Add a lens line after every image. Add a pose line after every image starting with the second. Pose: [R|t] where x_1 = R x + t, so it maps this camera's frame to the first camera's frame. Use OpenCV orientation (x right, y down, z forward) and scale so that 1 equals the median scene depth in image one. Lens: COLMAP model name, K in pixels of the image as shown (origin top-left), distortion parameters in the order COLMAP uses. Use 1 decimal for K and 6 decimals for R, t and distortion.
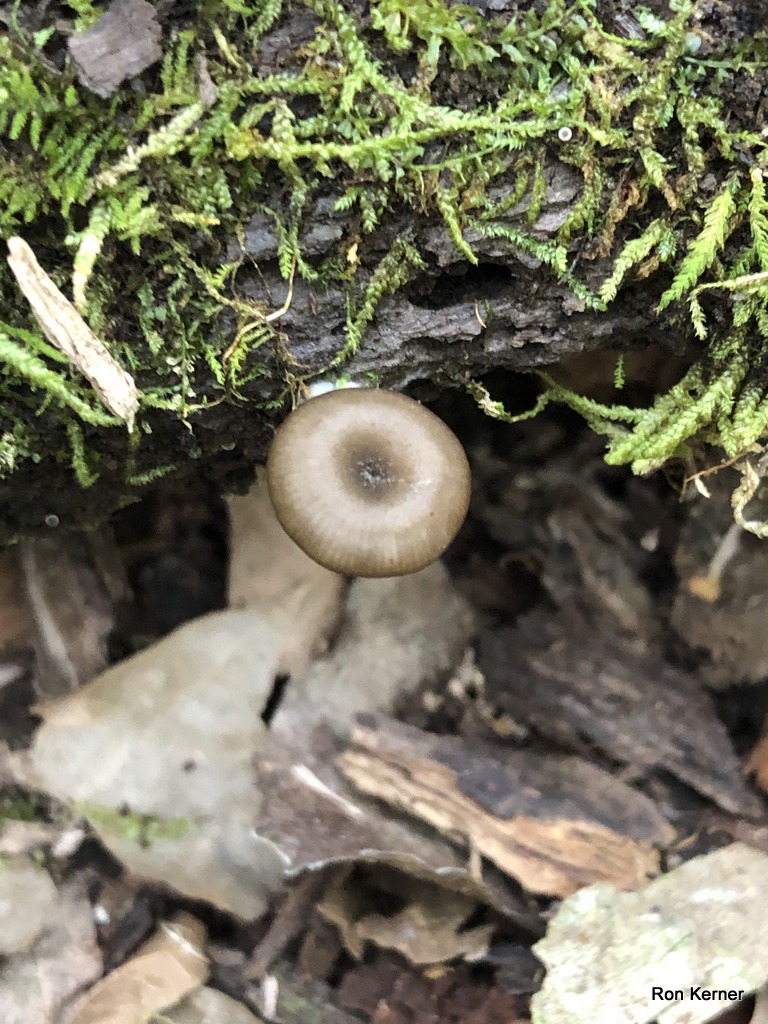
lens RADIAL K [[1696.0, 0, 384.0], [0, 1696.0, 512.0], [0, 0, 1]] dist [0.059858, -0.003838]
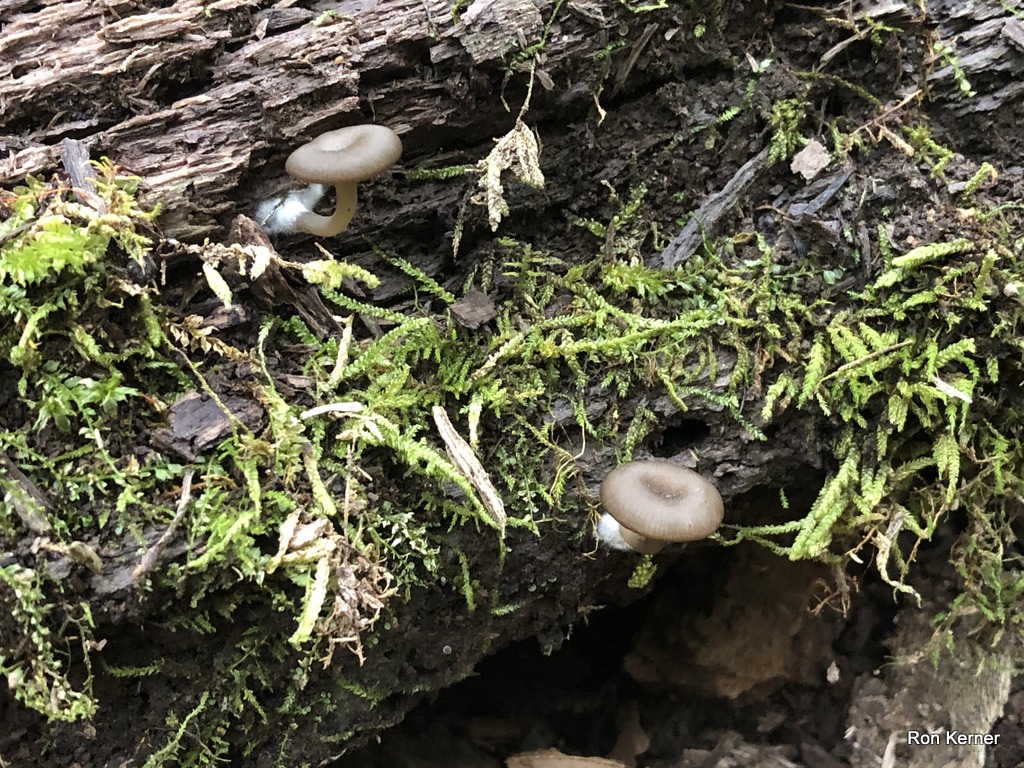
lens RADIAL K [[1684.8, 0, 512.0], [0, 1684.8, 384.0], [0, 0, 1]] dist [0.473693, -3.194458]
pose [[0.981189, -0.151374, 0.119809, -0.332140], [0.192743, 0.803108, -0.563797, 0.791435], [-0.010875, 0.576284, 0.817177, -0.425437]]
